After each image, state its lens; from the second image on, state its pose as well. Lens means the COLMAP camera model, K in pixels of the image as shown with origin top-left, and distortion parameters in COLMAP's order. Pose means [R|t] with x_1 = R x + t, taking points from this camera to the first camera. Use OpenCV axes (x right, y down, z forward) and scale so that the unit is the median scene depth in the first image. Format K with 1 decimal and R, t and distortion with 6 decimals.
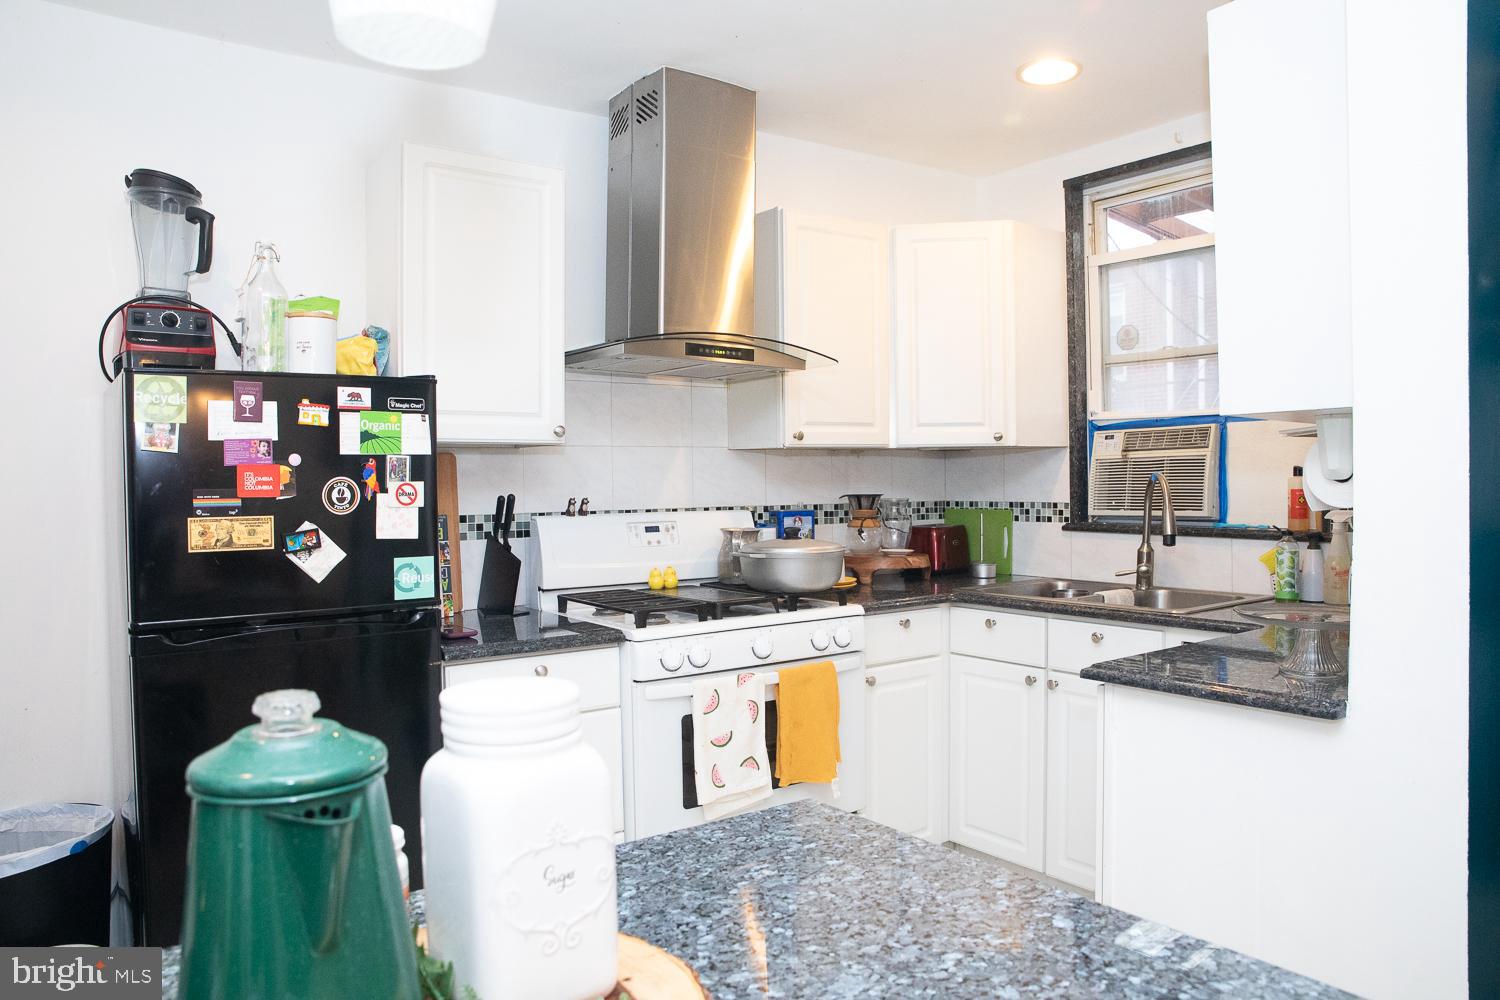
lens RADIAL K [[989.5, 0, 741.6], [0, 989.5, 500.7], [0, 0, 1]] dist [-0.136257, 0.091344]
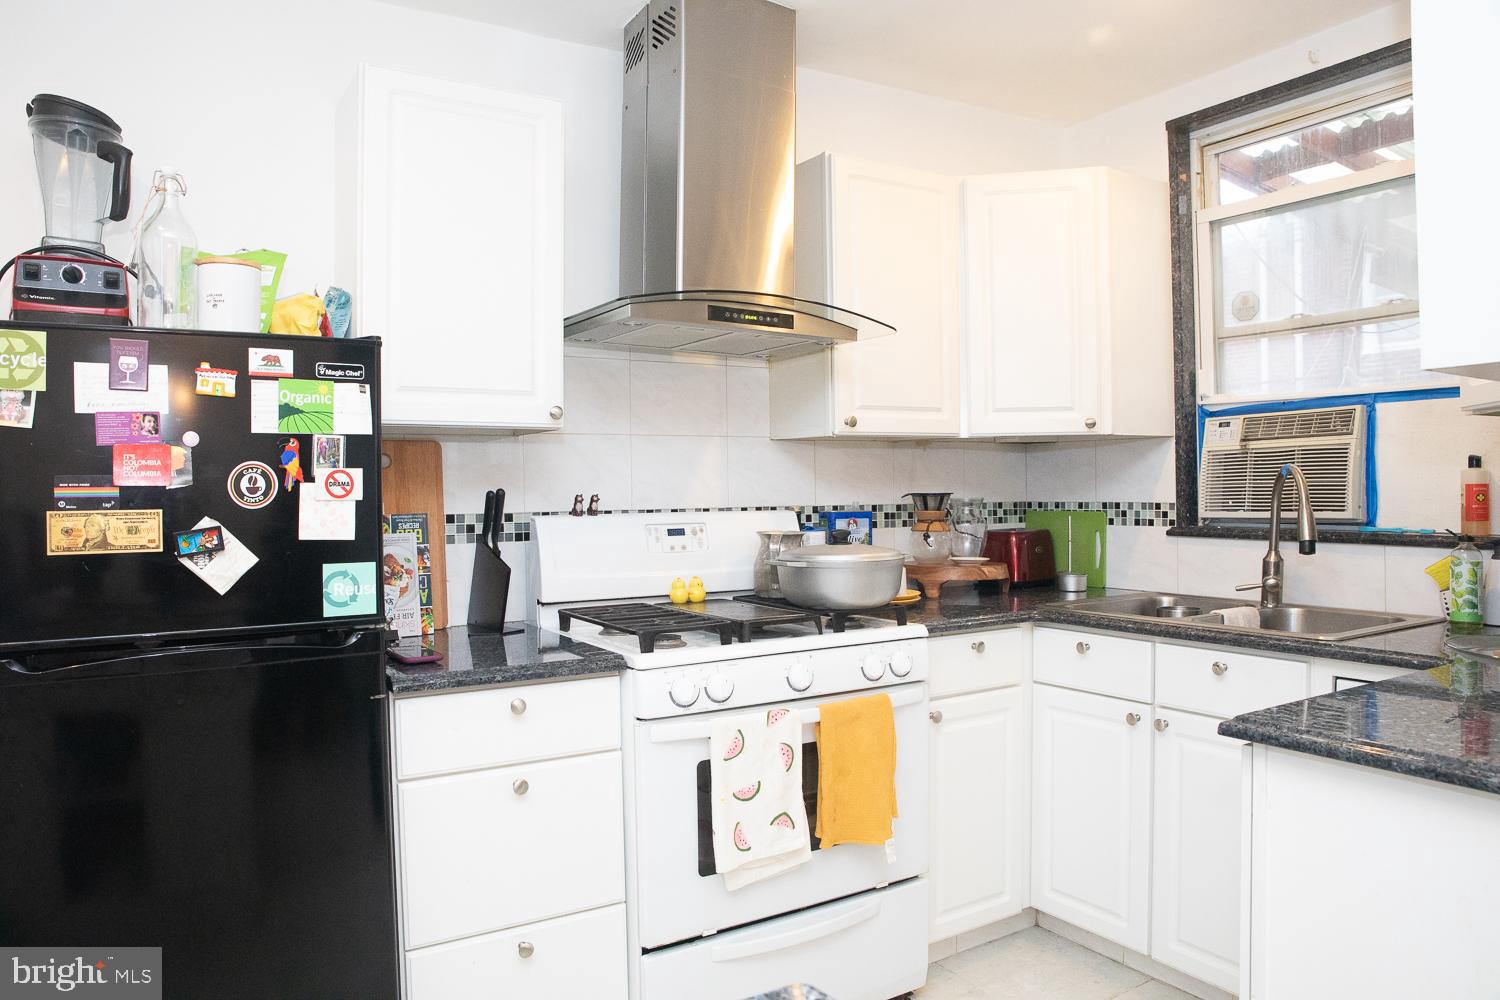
lens RADIAL K [[989.5, 0, 741.6], [0, 989.5, 500.7], [0, 0, 1]] dist [-0.136257, 0.091344]
pose [[0.997116, 0.001072, -0.075889, 0.031745], [-0.001688, 0.999966, -0.008053, 0.009304], [0.075878, 0.008157, 0.997084, 0.171914]]
